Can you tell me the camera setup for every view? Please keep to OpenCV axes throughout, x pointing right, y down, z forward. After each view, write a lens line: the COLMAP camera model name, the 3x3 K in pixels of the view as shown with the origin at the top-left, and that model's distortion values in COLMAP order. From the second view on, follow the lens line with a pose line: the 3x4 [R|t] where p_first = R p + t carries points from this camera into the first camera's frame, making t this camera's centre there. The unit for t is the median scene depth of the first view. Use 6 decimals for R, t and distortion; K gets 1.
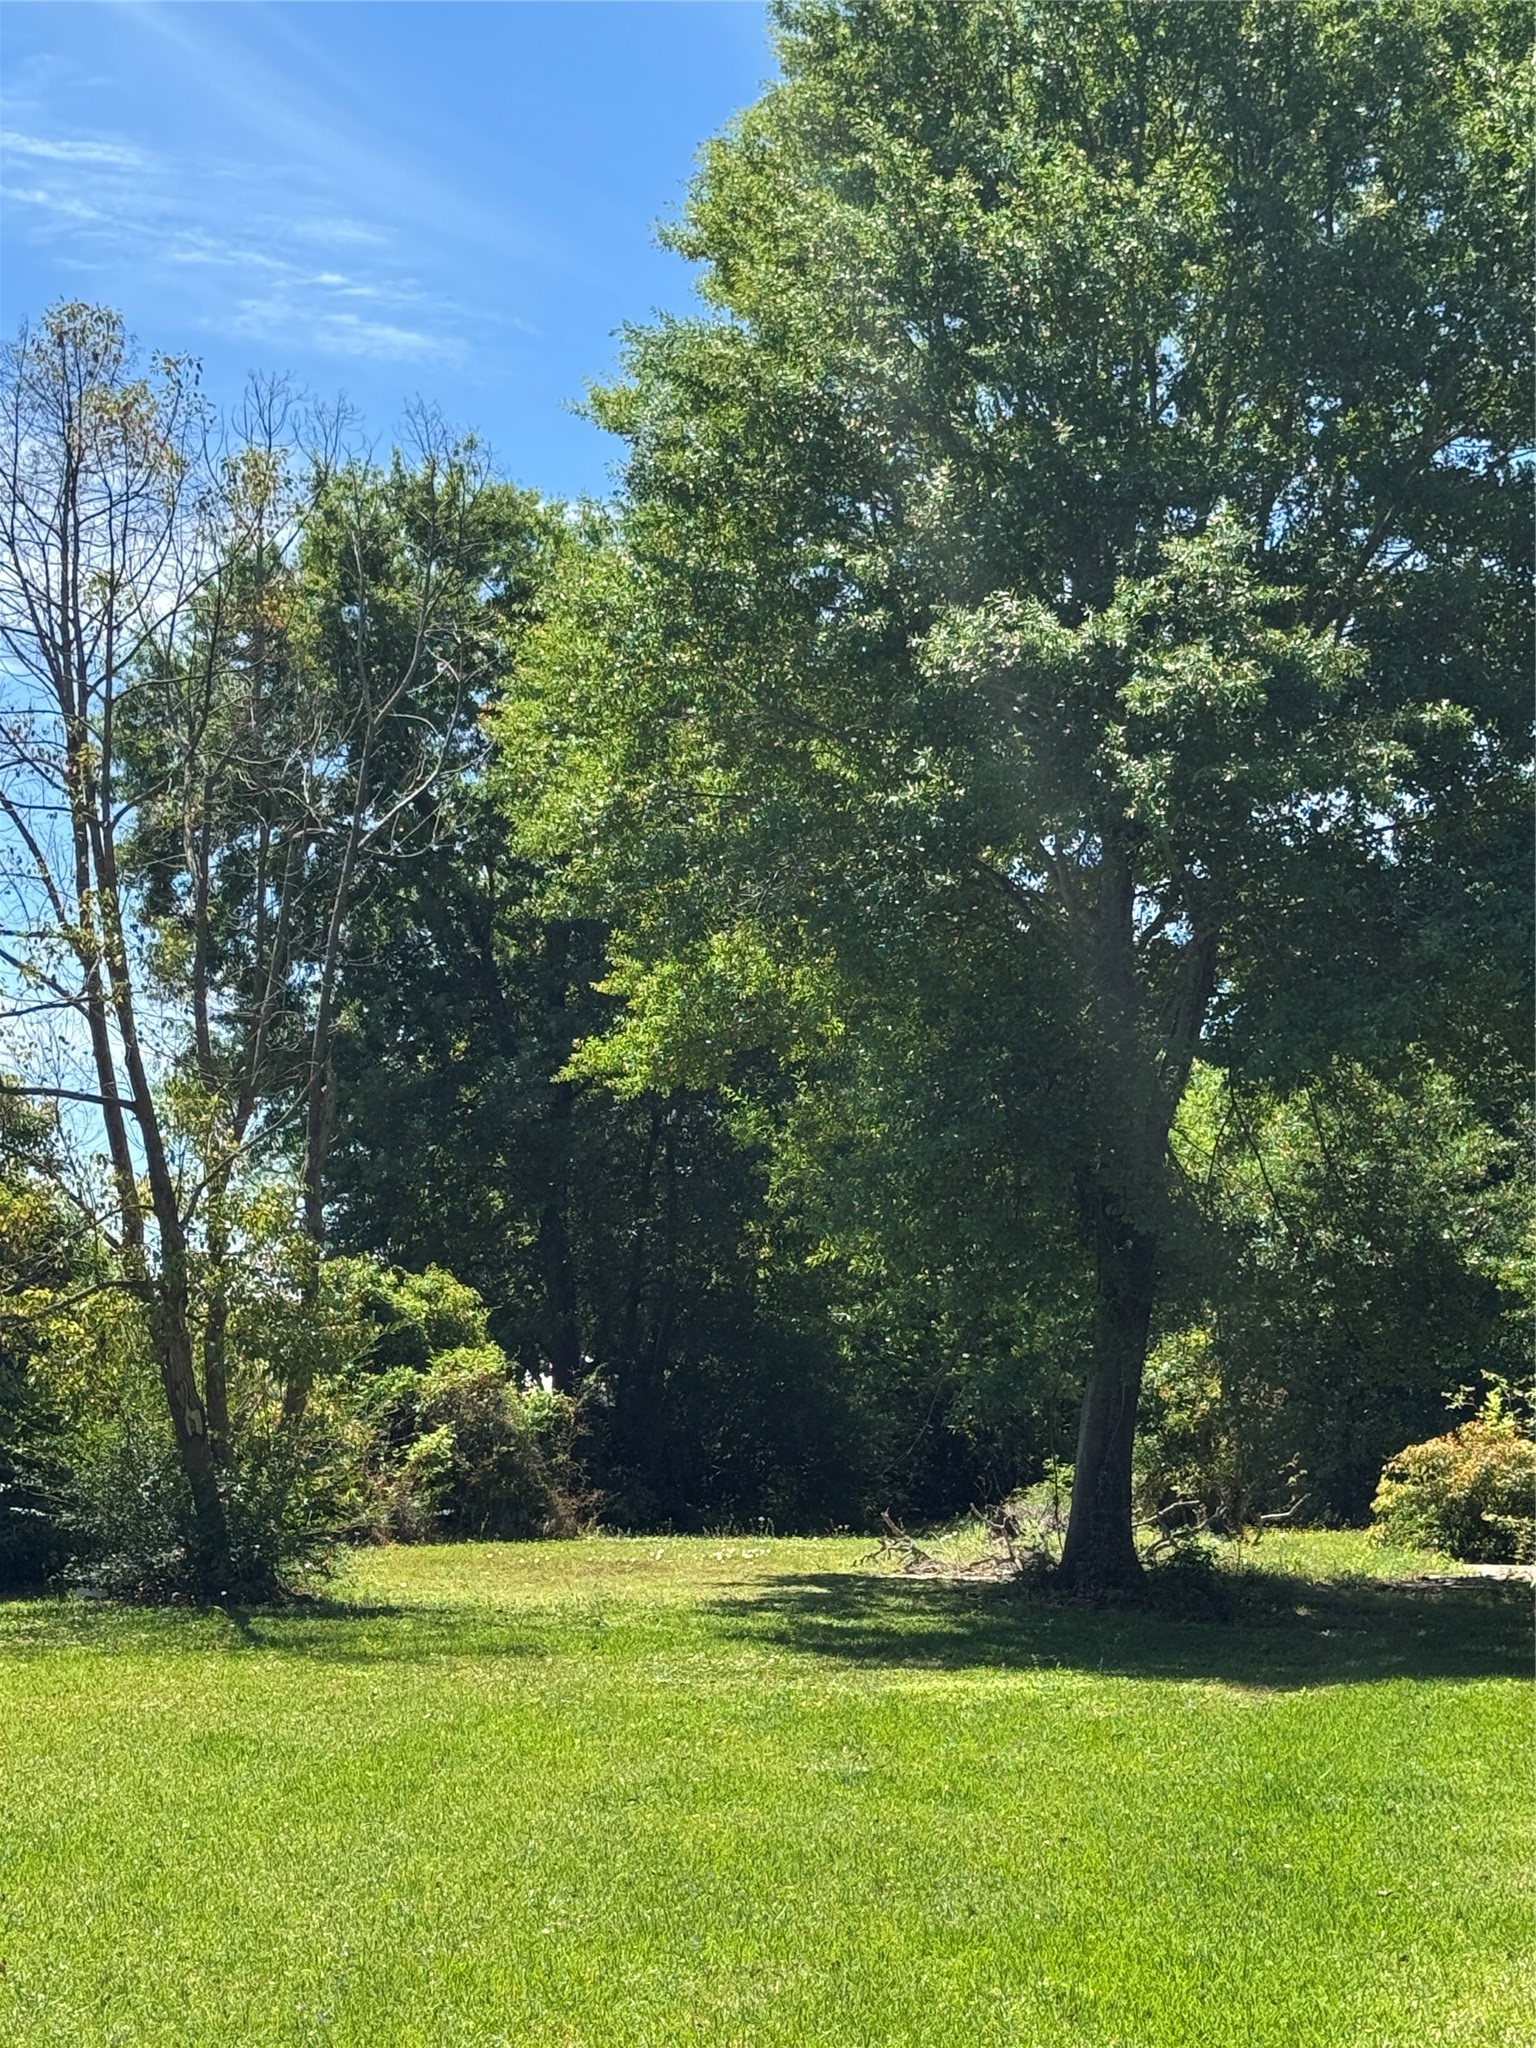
lens RADIAL K [[3910.7, 0, 778.6], [0, 3910.7, 1026.6], [0, 0, 1]] dist [0.123136, 0.000000]
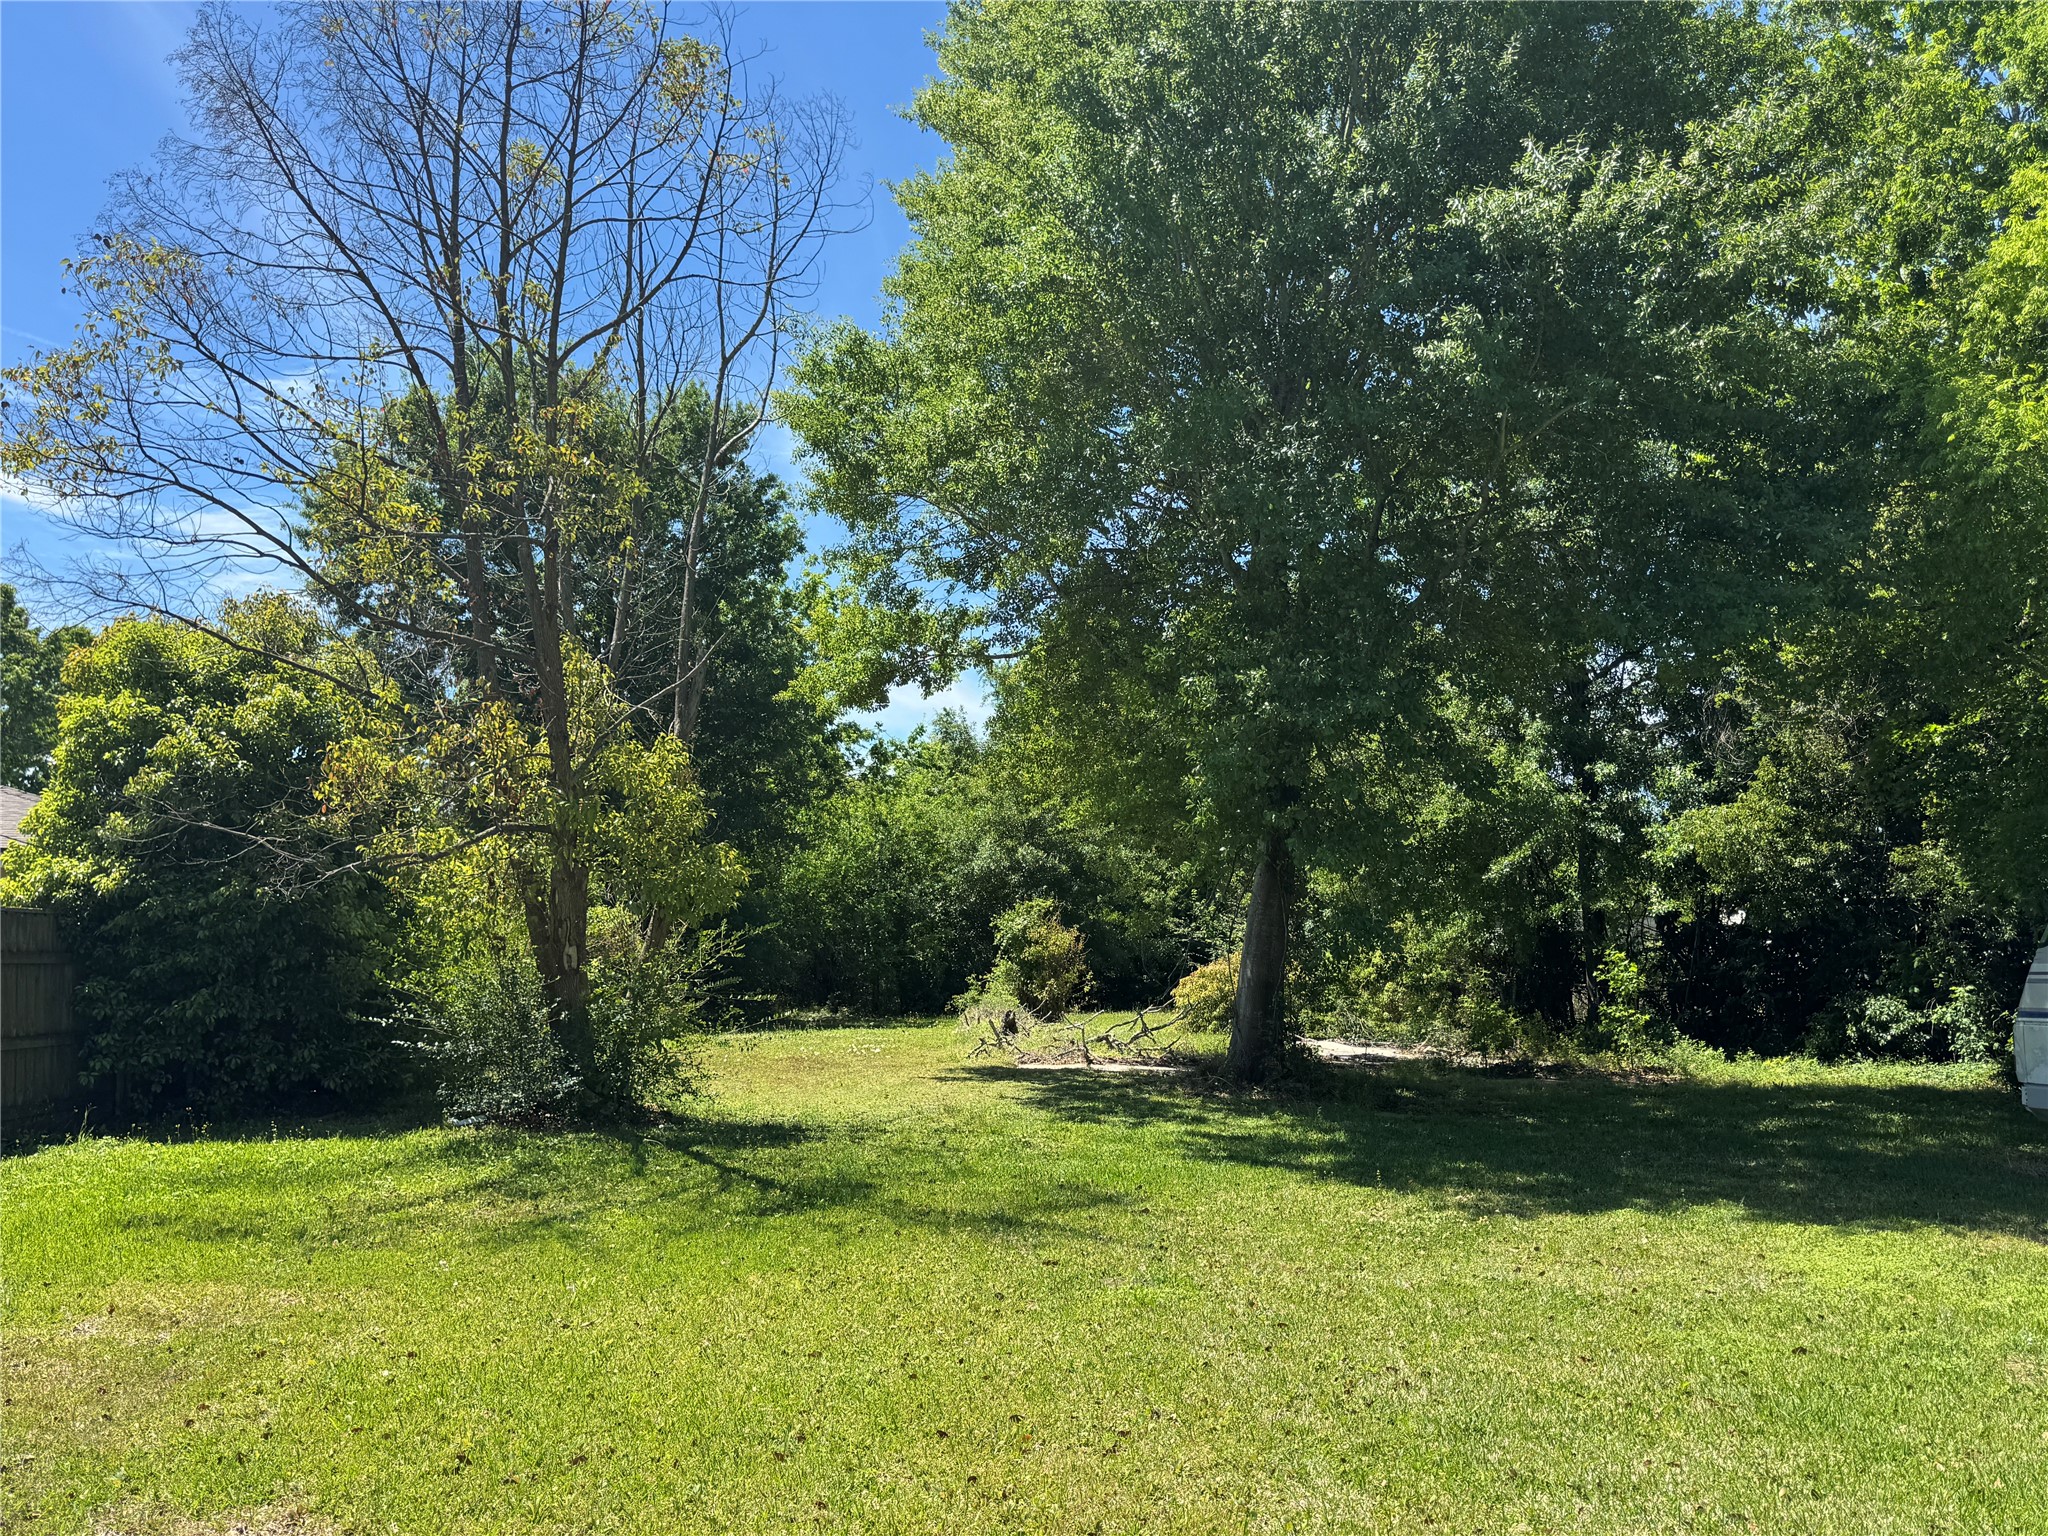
lens RADIAL K [[1618.1, 0, 1025.5], [0, 1618.1, 768.3], [0, 0, 1]] dist [0.054252, -0.071667]
pose [[0.949292, 0.030906, 0.312872, -0.170199], [-0.026629, 0.999484, -0.017935, 0.052582], [-0.313265, 0.008694, 0.949626, 0.526652]]
